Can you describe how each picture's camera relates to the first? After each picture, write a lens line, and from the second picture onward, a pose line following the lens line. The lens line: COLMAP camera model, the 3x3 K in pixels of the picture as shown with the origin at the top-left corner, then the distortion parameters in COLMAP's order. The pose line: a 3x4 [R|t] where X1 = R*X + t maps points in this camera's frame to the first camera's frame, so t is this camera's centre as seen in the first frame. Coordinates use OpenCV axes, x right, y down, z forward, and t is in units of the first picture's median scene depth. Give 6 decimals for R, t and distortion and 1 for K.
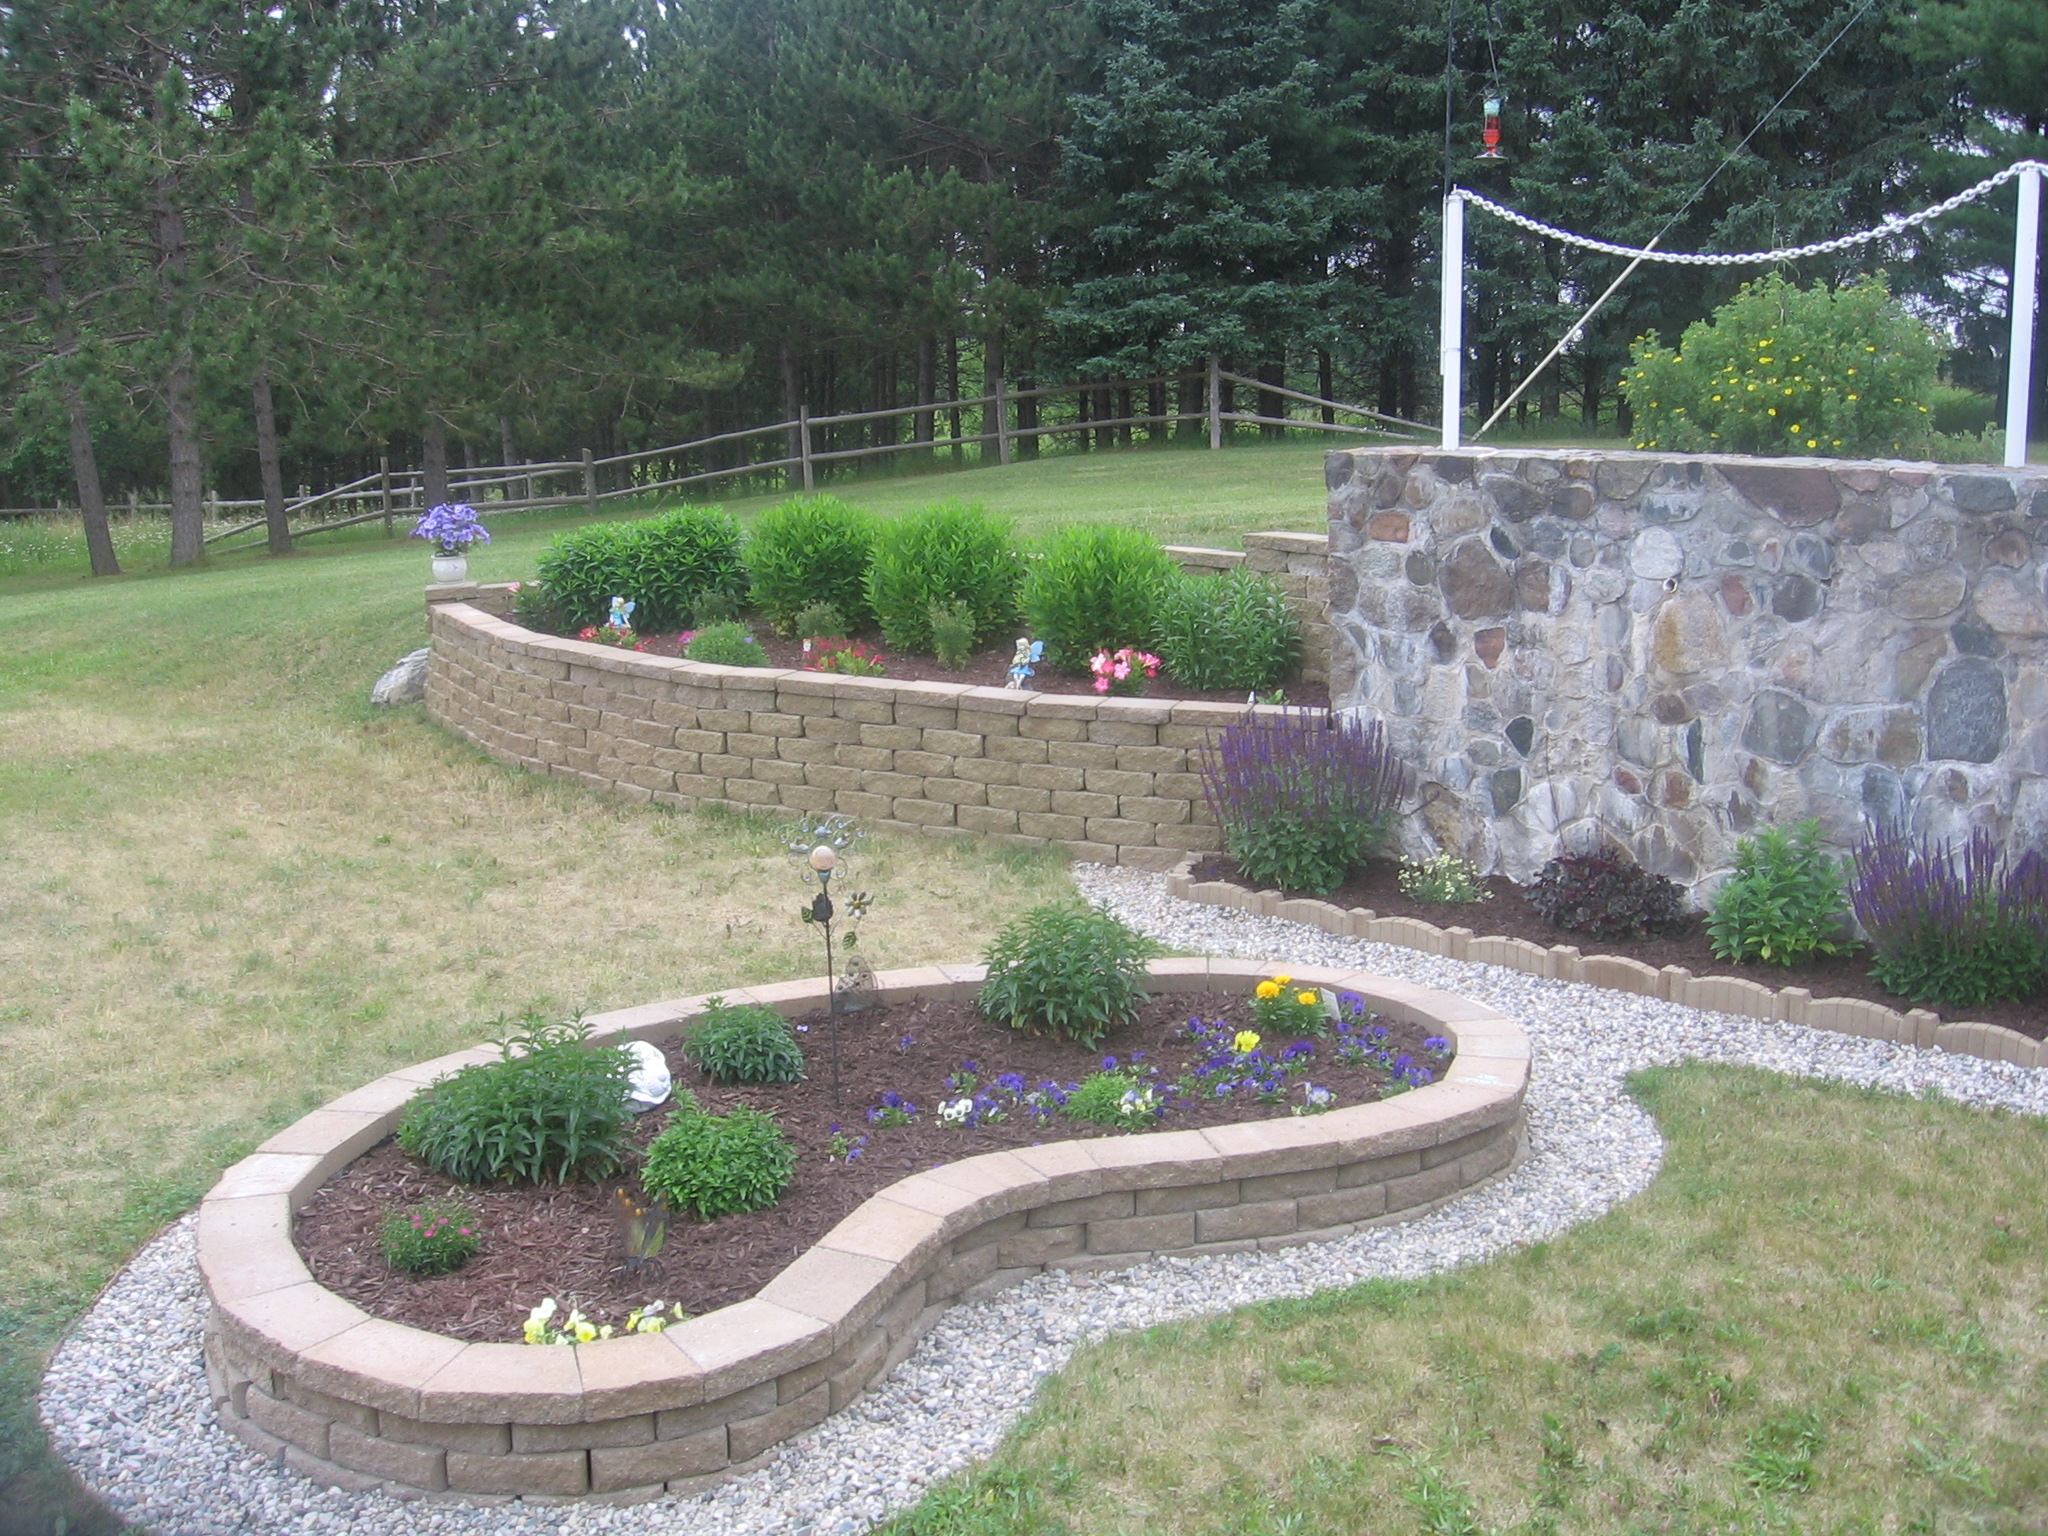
lens RADIAL K [[2138.0, 0, 1003.4], [0, 2138.0, 771.8], [0, 0, 1]] dist [-0.146920, 0.090218]
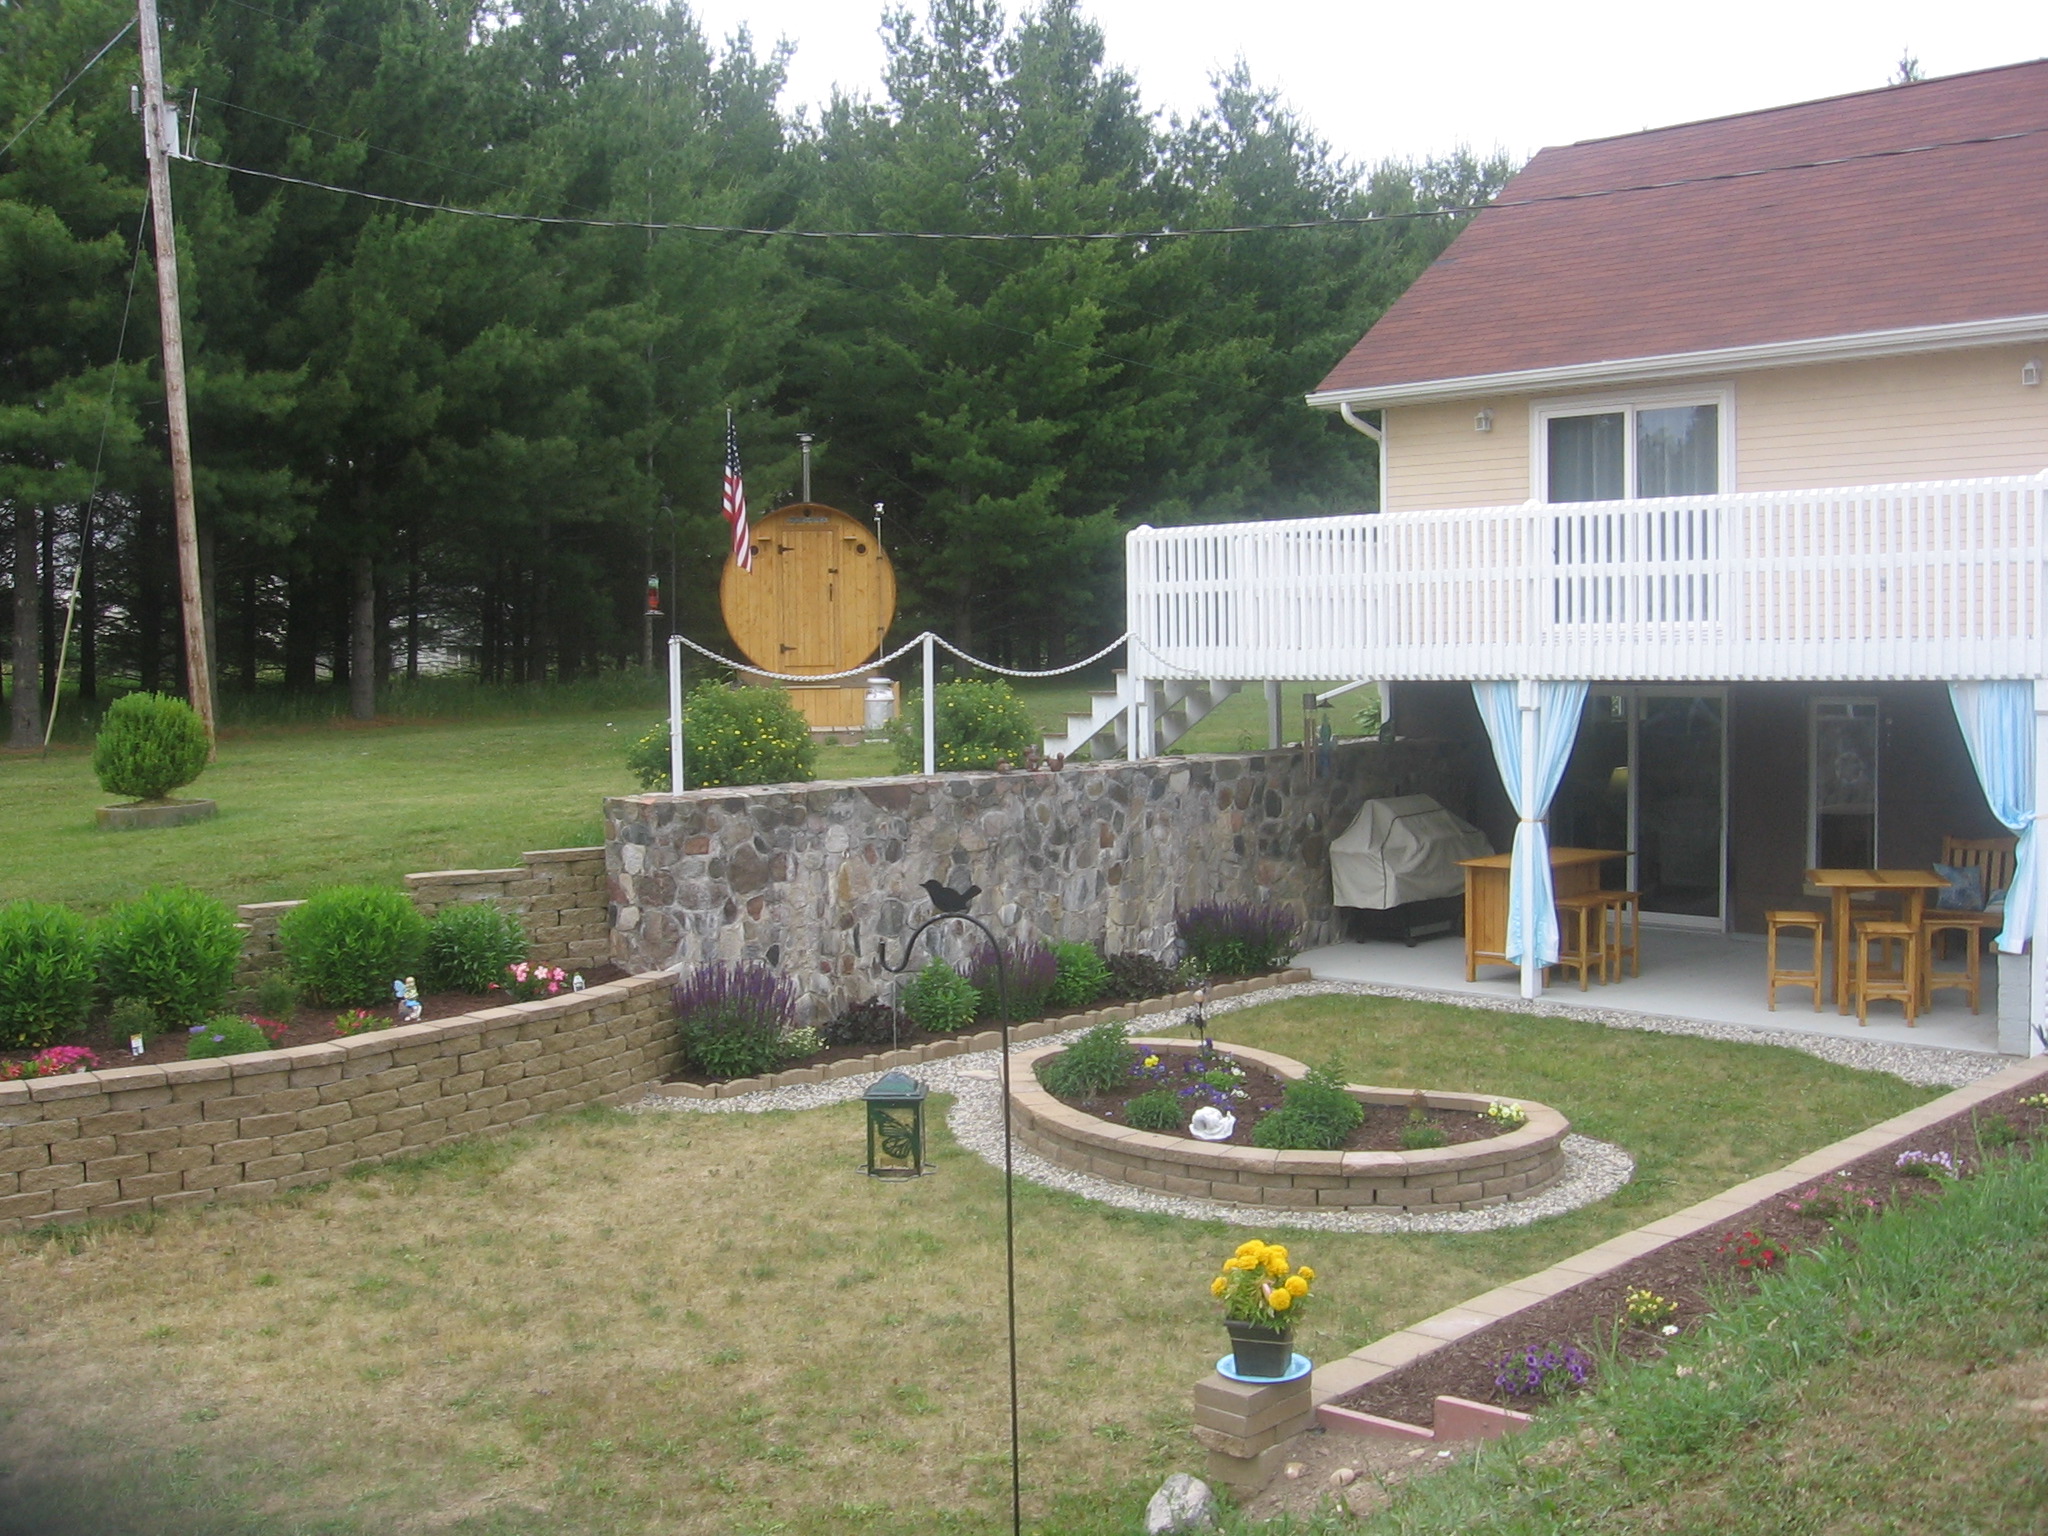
lens RADIAL K [[2138.0, 0, 1003.4], [0, 2138.0, 771.8], [0, 0, 1]] dist [-0.146920, 0.090218]
pose [[0.053359, -0.057851, 0.996898, -1.478331], [0.195889, 0.979530, 0.046358, -0.210063], [-0.979173, 0.192808, 0.063599, 0.700579]]
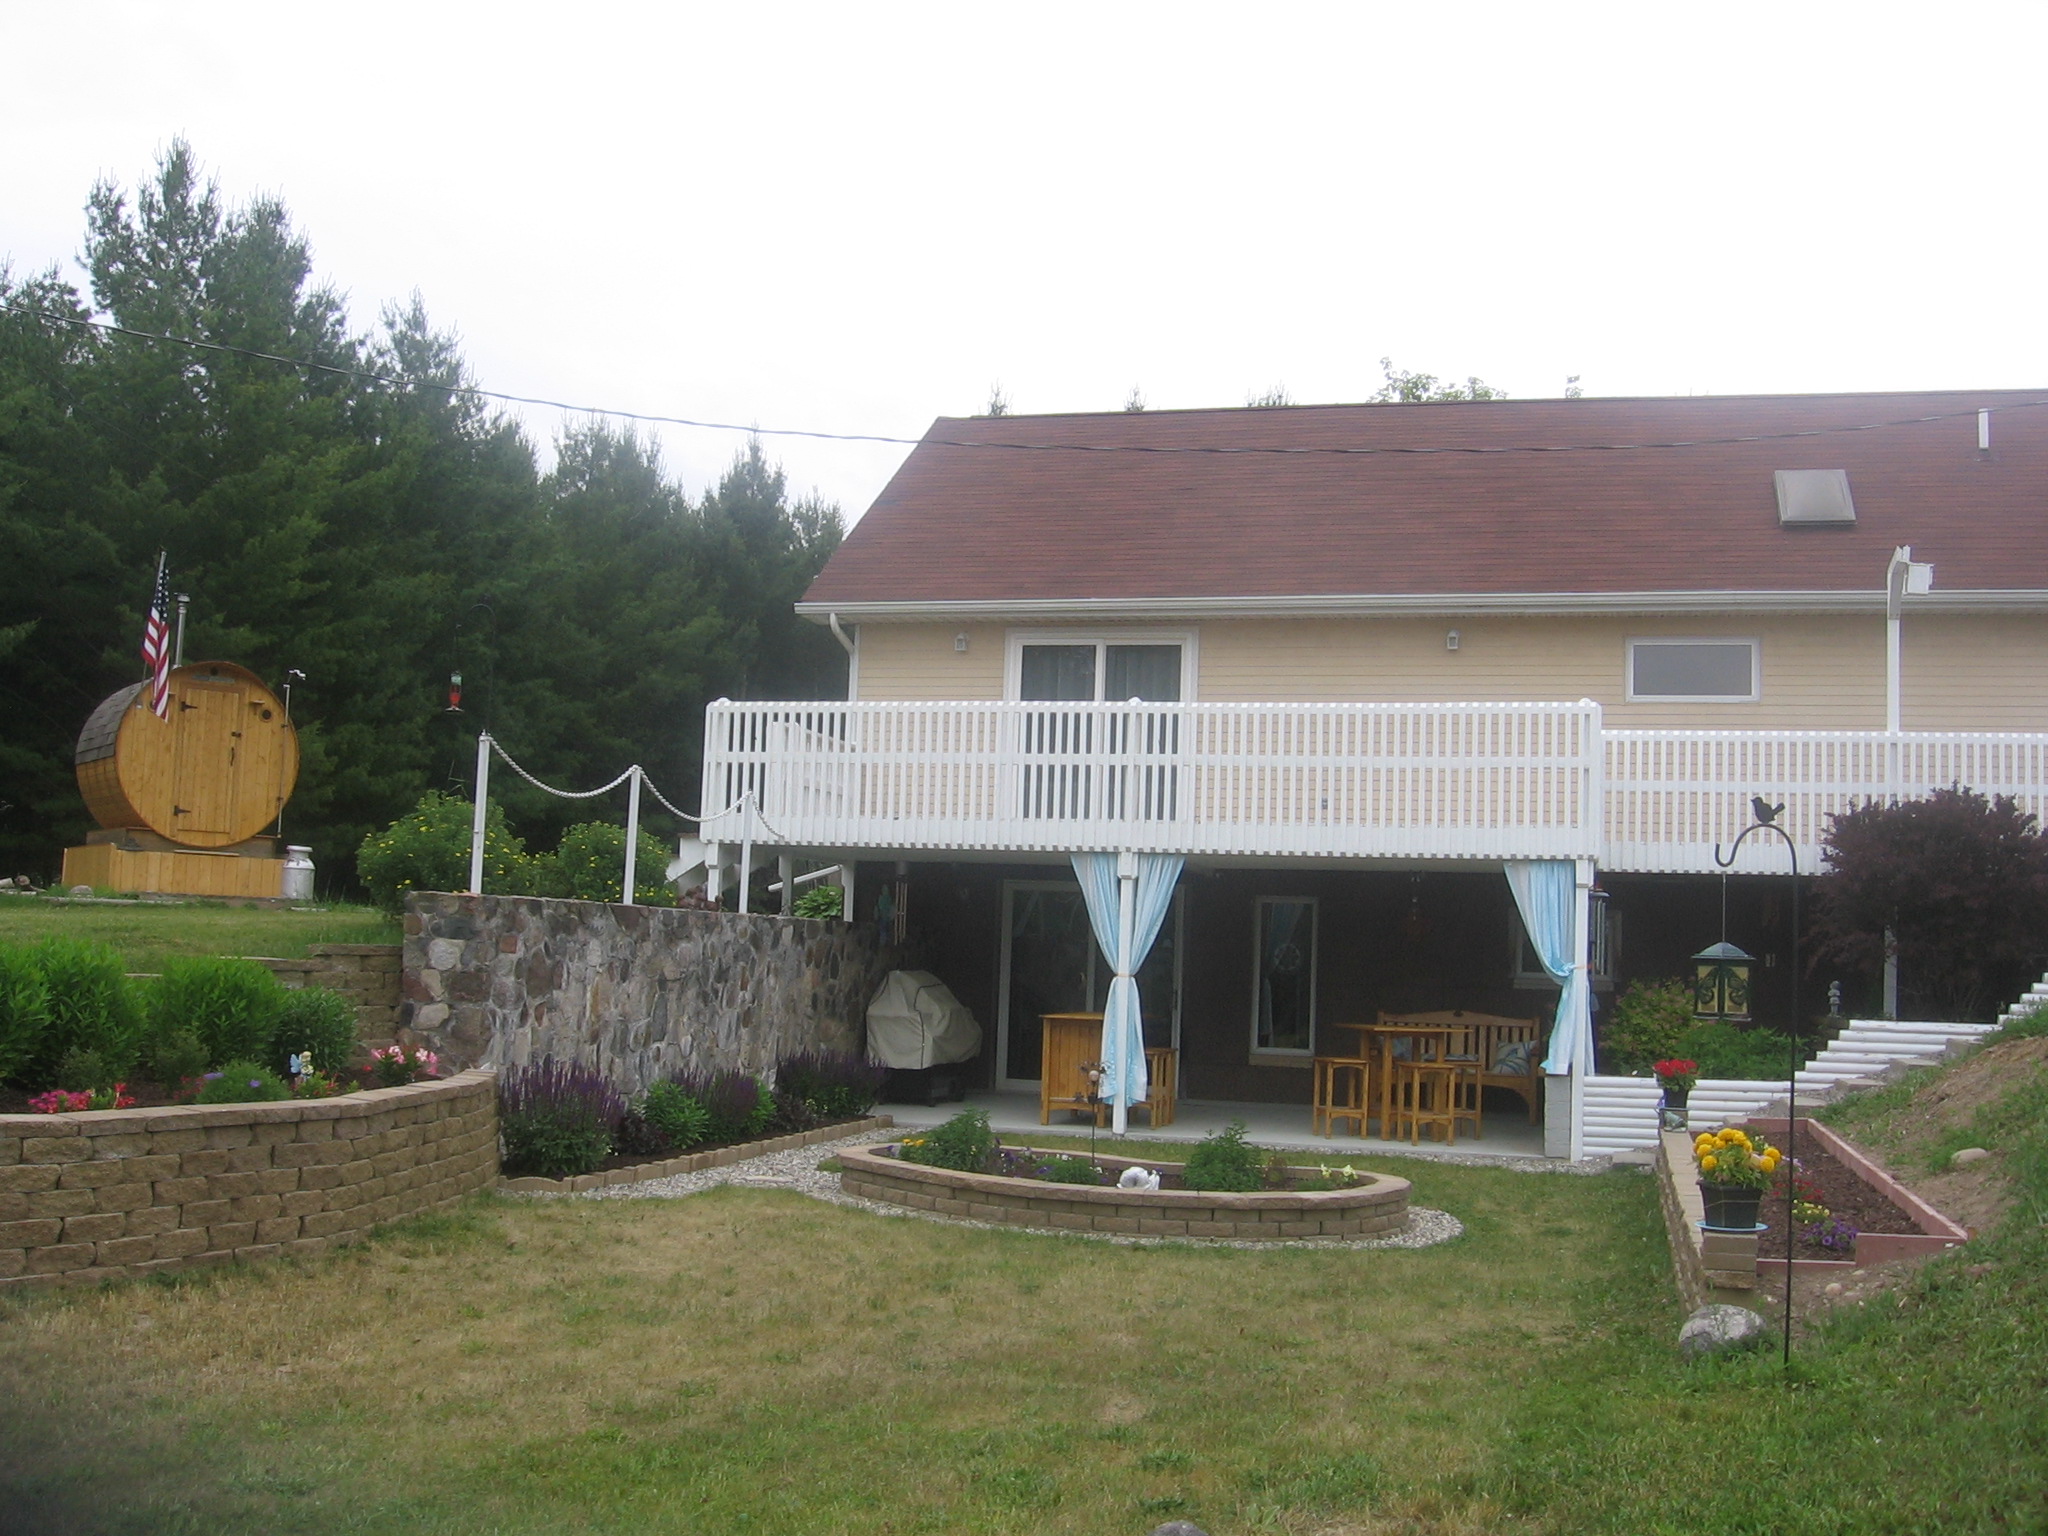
lens RADIAL K [[2138.0, 0, 1003.4], [0, 2138.0, 771.8], [0, 0, 1]] dist [-0.146920, 0.090218]
pose [[-0.440176, 0.061460, 0.895806, -1.474613], [0.127352, 0.991842, -0.005471, -0.197251], [-0.888834, 0.111675, -0.444412, 1.436582]]
